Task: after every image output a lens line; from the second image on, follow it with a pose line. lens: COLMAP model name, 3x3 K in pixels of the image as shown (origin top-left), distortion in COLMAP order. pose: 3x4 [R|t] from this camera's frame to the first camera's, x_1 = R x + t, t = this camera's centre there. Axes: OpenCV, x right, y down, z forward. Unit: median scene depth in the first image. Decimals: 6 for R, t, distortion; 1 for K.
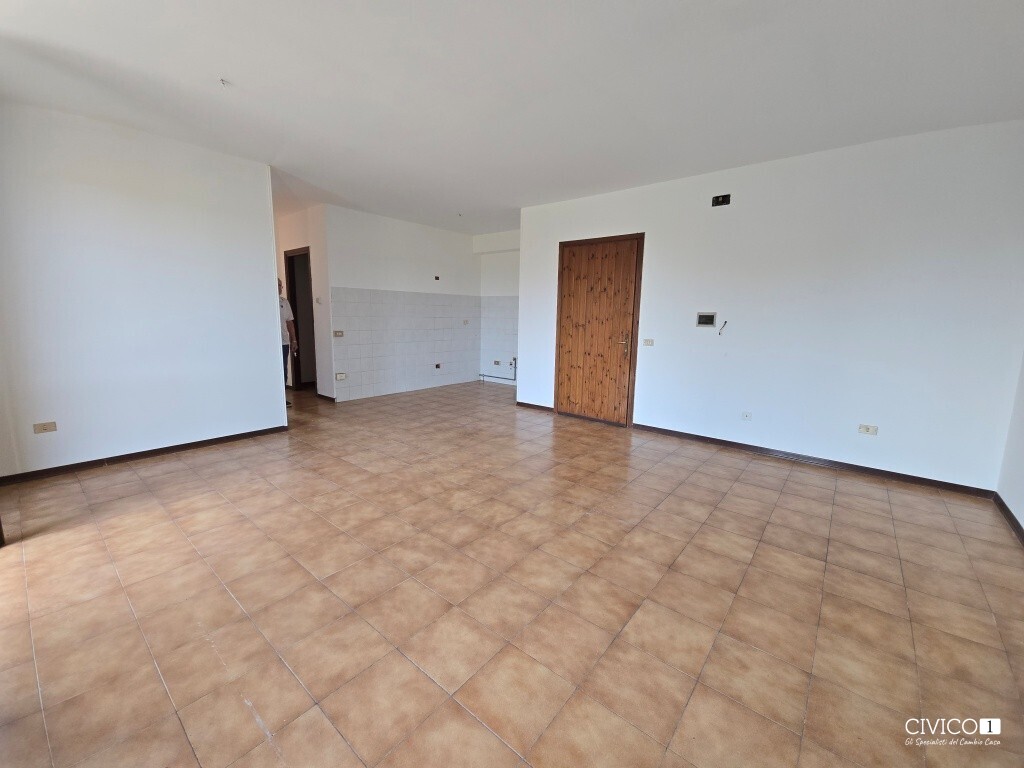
lens RADIAL K [[416.8, 0, 506.1], [0, 416.8, 378.5], [0, 0, 1]] dist [-0.001220, -0.000121]
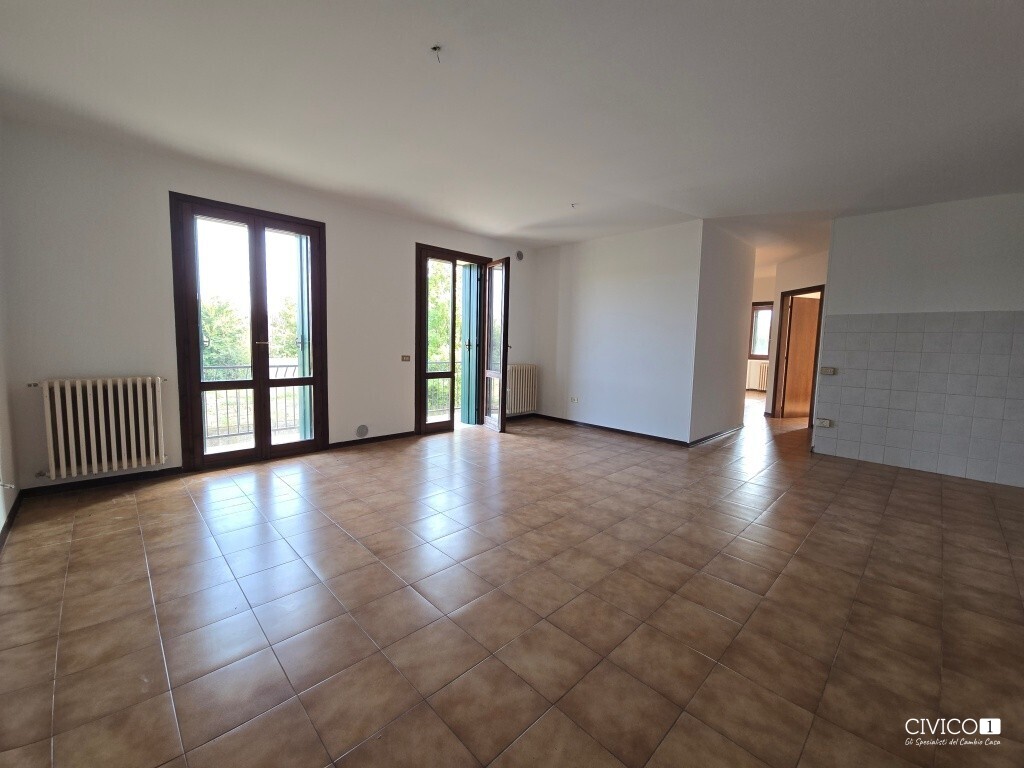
lens RADIAL K [[412.9, 0, 505.8], [0, 412.9, 381.4], [0, 0, 1]] dist [-0.003184, -0.000462]
pose [[-0.106395, 0.072986, -0.991642, 0.744214], [-0.176493, 0.980080, 0.091071, -0.077458], [0.978535, 0.184707, -0.091394, 0.709112]]
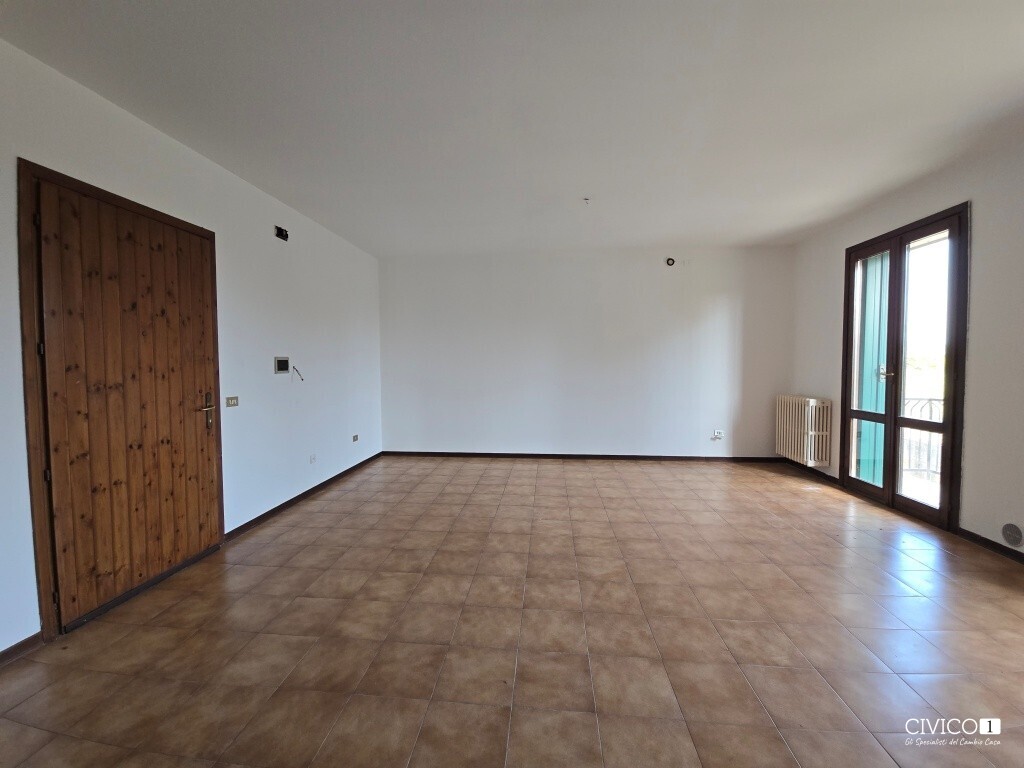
lens RADIAL K [[416.8, 0, 506.1], [0, 416.8, 378.5], [0, 0, 1]] dist [-0.001220, -0.000121]
pose [[-0.562668, -0.047497, 0.825317, -0.553642], [0.120702, 0.982929, 0.138858, -0.201099], [-0.817823, 0.177748, -0.547330, 1.243144]]
